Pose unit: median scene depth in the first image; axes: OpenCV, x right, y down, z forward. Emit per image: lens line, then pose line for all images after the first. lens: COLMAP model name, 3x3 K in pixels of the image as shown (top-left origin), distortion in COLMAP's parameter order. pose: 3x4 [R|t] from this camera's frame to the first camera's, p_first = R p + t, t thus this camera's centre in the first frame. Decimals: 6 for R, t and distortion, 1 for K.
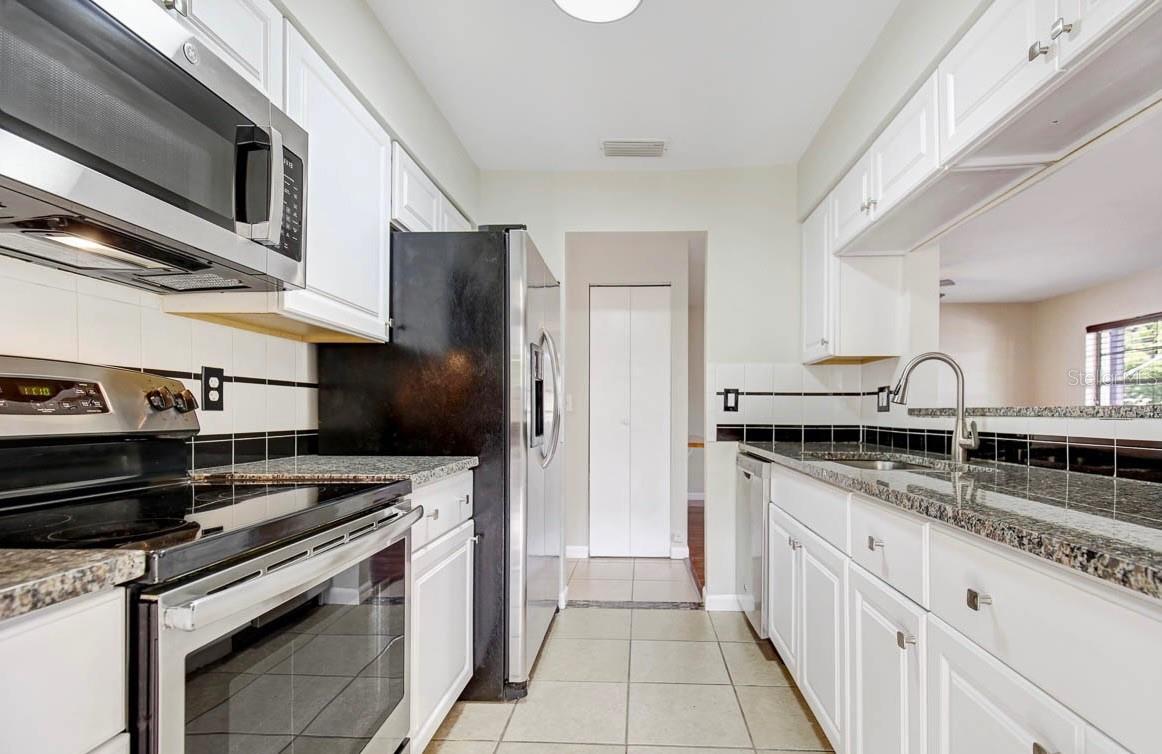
lens RADIAL K [[548.6, 0, 608.6], [0, 548.6, 416.5], [0, 0, 1]] dist [0.003400, 0.000270]
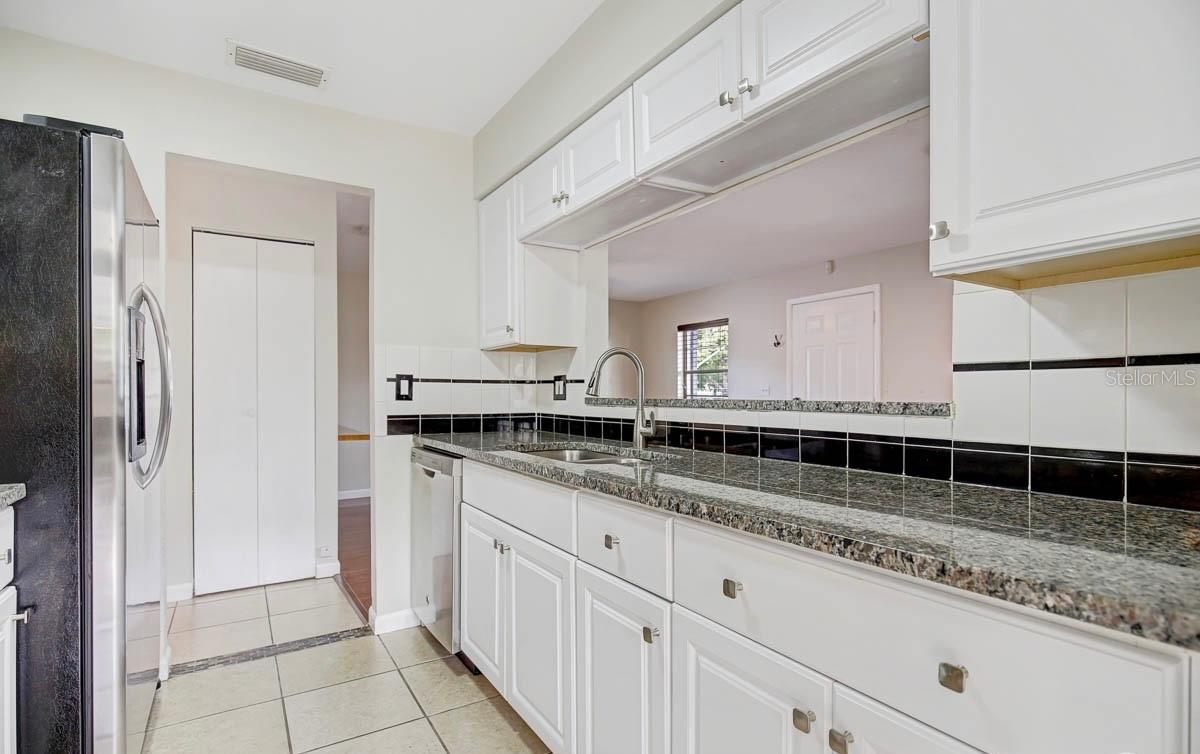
lens RADIAL K [[581.5, 0, 604.8], [0, 581.5, 394.1], [0, 0, 1]] dist [0.001108, -0.009004]
pose [[0.811514, -0.004659, 0.584314, -0.083209], [0.007659, 0.999967, -0.002664, -0.020248], [-0.584282, 0.006637, 0.811523, 0.083820]]
